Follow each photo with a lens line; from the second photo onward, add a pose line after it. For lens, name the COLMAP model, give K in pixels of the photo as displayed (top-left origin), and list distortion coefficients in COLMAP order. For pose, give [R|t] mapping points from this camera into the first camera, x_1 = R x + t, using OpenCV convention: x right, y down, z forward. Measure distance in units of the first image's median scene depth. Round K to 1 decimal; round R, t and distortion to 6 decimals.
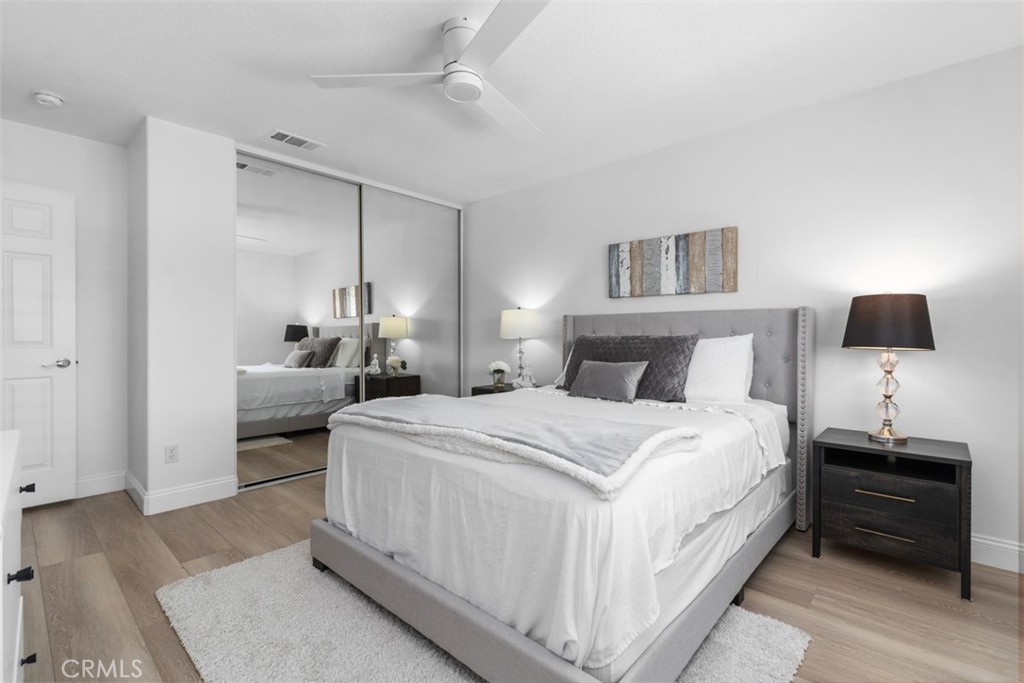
lens RADIAL K [[464.5, 0, 507.7], [0, 464.5, 343.2], [0, 0, 1]] dist [0.002757, -0.000103]
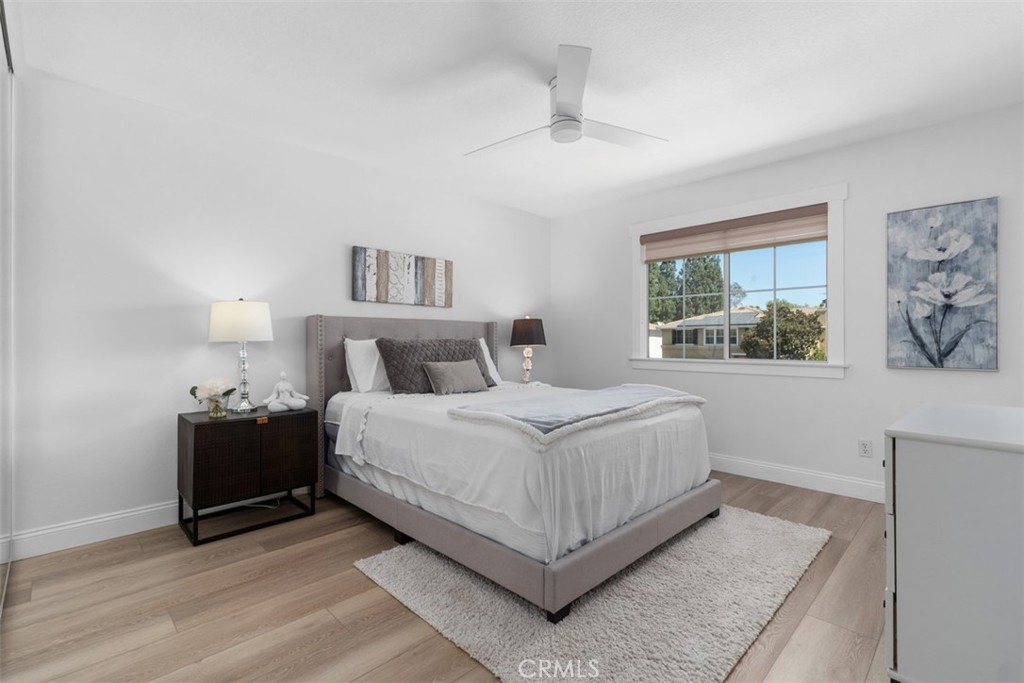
lens RADIAL K [[464.5, 0, 507.7], [0, 464.5, 343.2], [0, 0, 1]] dist [0.002757, -0.000103]
pose [[0.042849, -0.001148, 0.999081, -0.824110], [0.017933, 0.999839, 0.000380, -0.002670], [-0.998921, 0.017900, 0.042863, 0.716358]]
